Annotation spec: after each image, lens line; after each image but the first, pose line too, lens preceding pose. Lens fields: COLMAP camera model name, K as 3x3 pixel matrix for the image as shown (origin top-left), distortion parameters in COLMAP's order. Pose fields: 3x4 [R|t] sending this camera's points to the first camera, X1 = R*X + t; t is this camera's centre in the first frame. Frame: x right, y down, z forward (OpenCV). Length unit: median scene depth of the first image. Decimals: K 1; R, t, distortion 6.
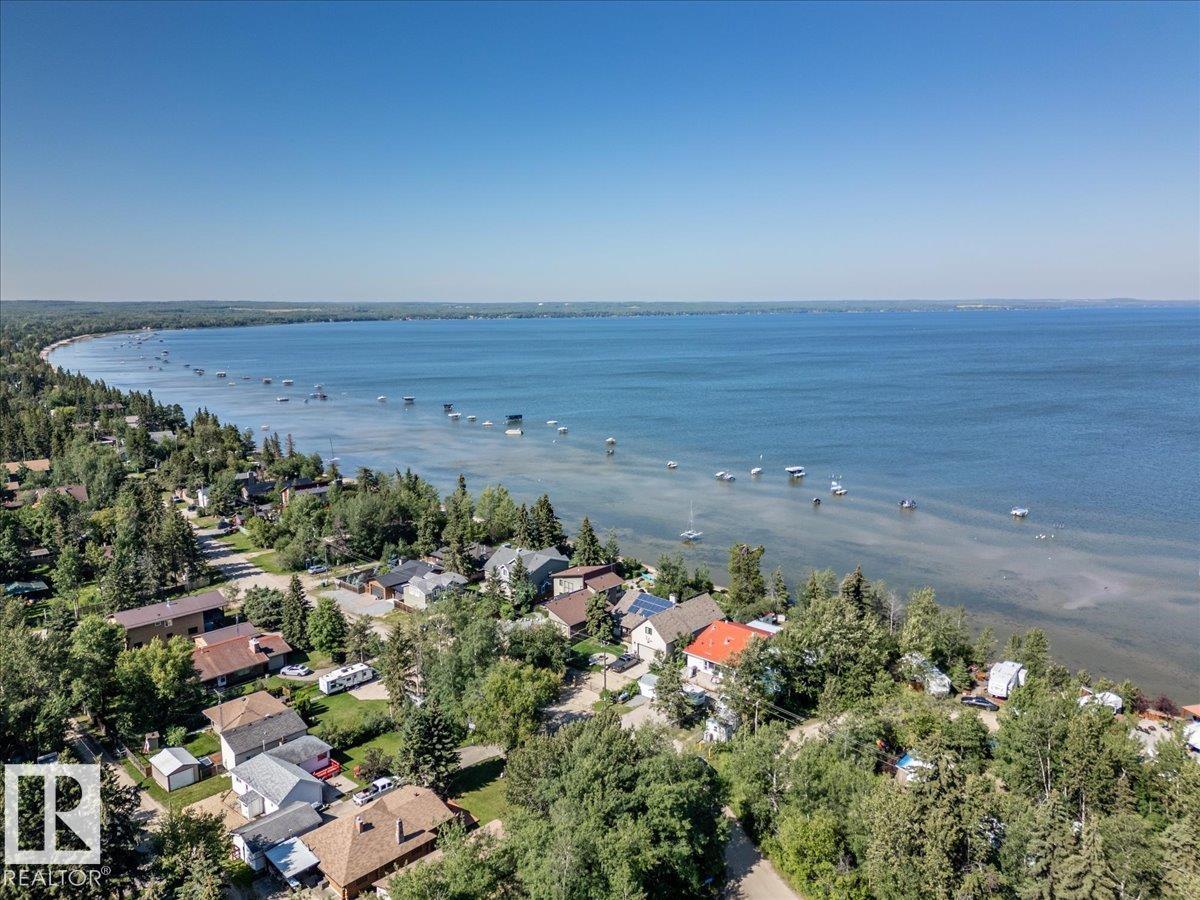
lens RADIAL K [[840.3, 0, 600.9], [0, 840.3, 449.8], [0, 0, 1]] dist [0.042106, -0.039873]
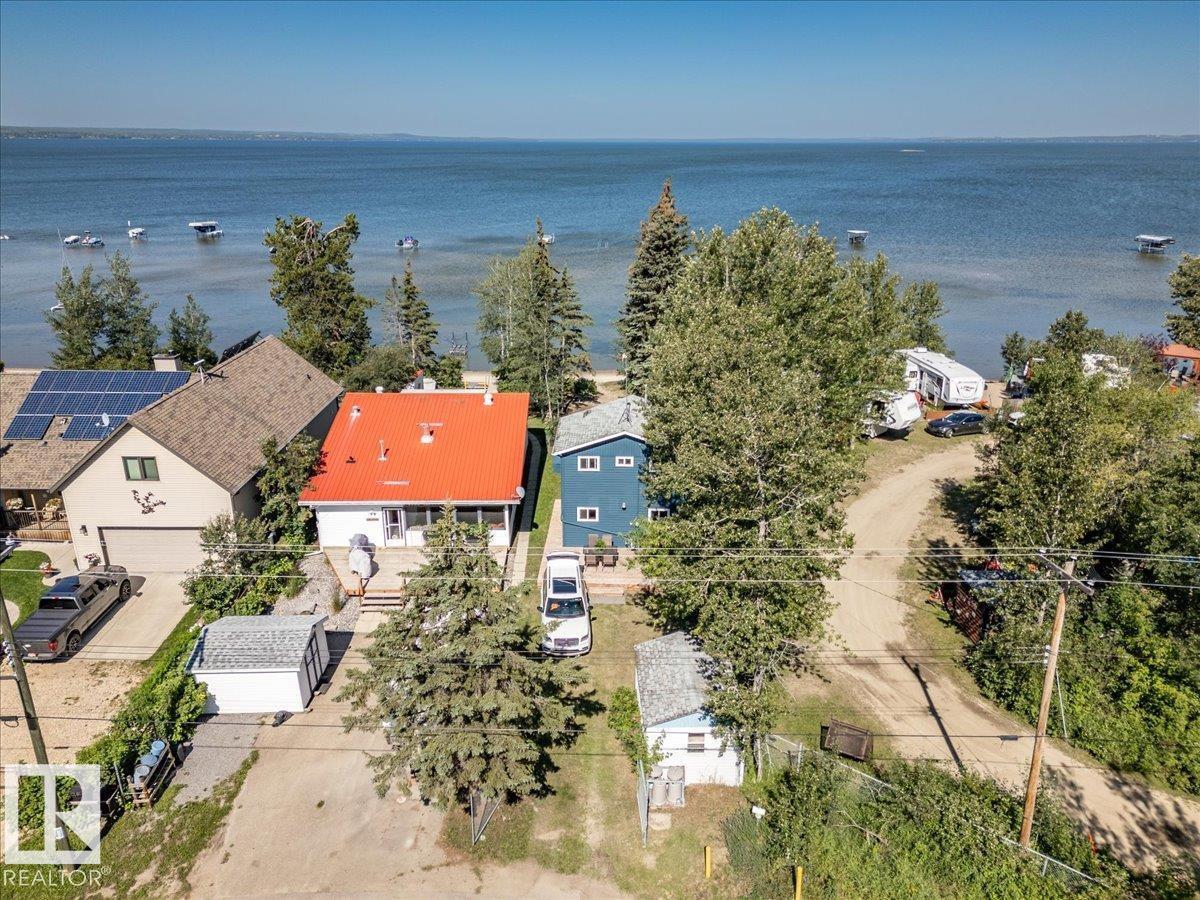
lens RADIAL K [[840.3, 0, 595.6], [0, 840.3, 447.9], [0, 0, 1]] dist [0.042106, -0.039873]
pose [[0.724444, -0.229707, 0.649935, -0.011081], [0.111349, 0.969458, 0.218523, 0.167548], [-0.680281, -0.085938, 0.727896, 0.714398]]
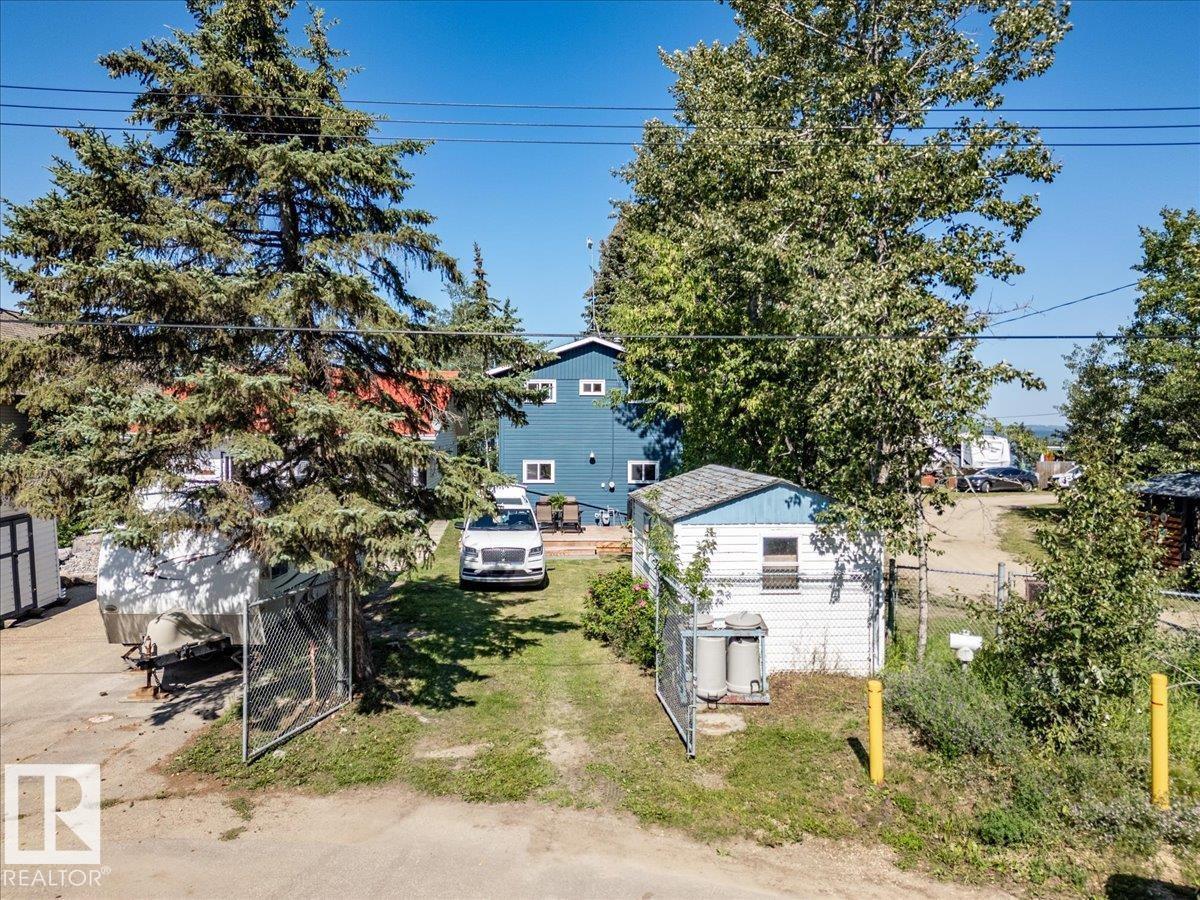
lens RADIAL K [[840.3, 0, 596.3], [0, 840.3, 451.3], [0, 0, 1]] dist [0.042106, -0.039873]
pose [[0.677076, -0.013412, 0.735791, 0.035326], [0.115733, 0.989333, -0.088464, 0.267775], [-0.726756, 0.145052, 0.671406, 0.783685]]
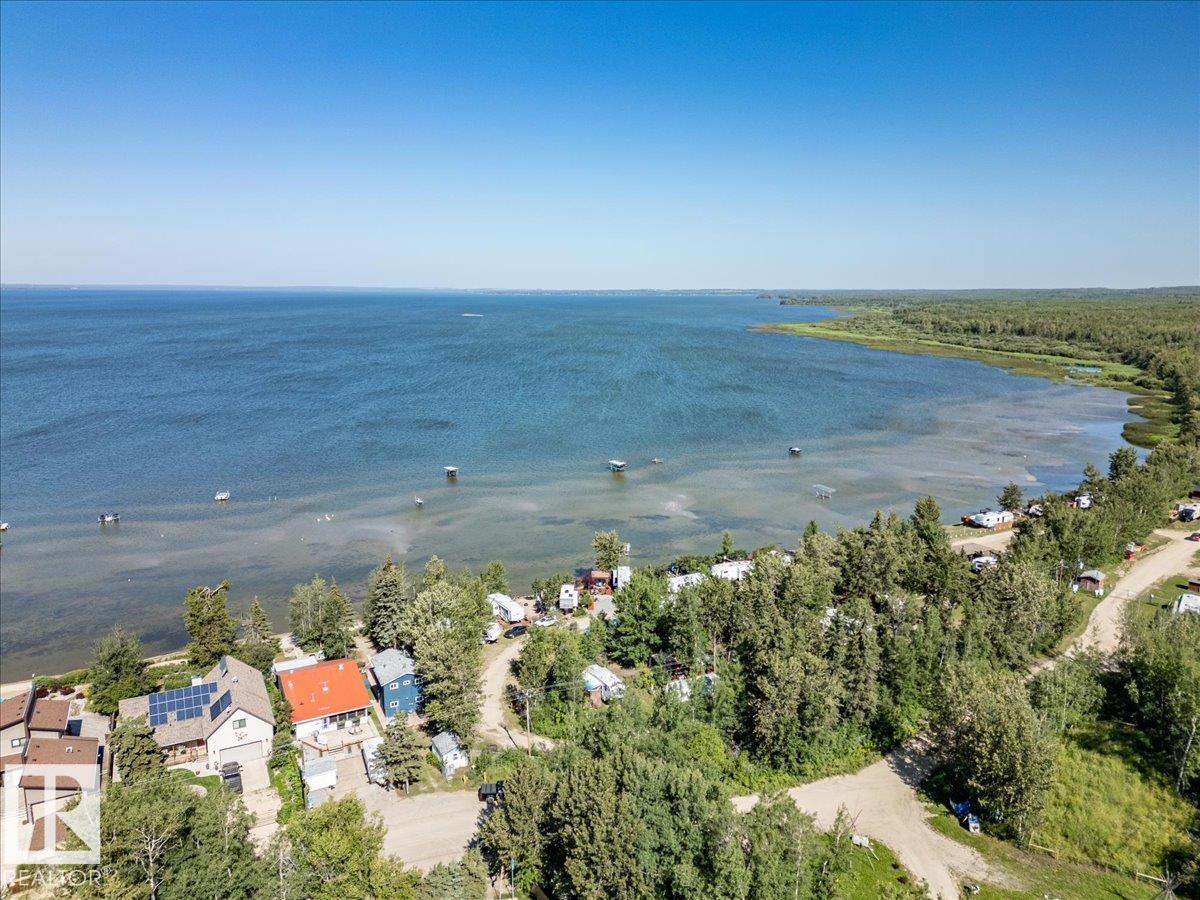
lens RADIAL K [[840.3, 0, 595.8], [0, 840.3, 445.3], [0, 0, 1]] dist [0.042106, -0.039873]
pose [[0.320837, -0.167451, 0.932214, -0.498127], [0.156757, 0.980061, 0.122095, -0.066820], [-0.934072, 0.106959, 0.340689, 0.430409]]
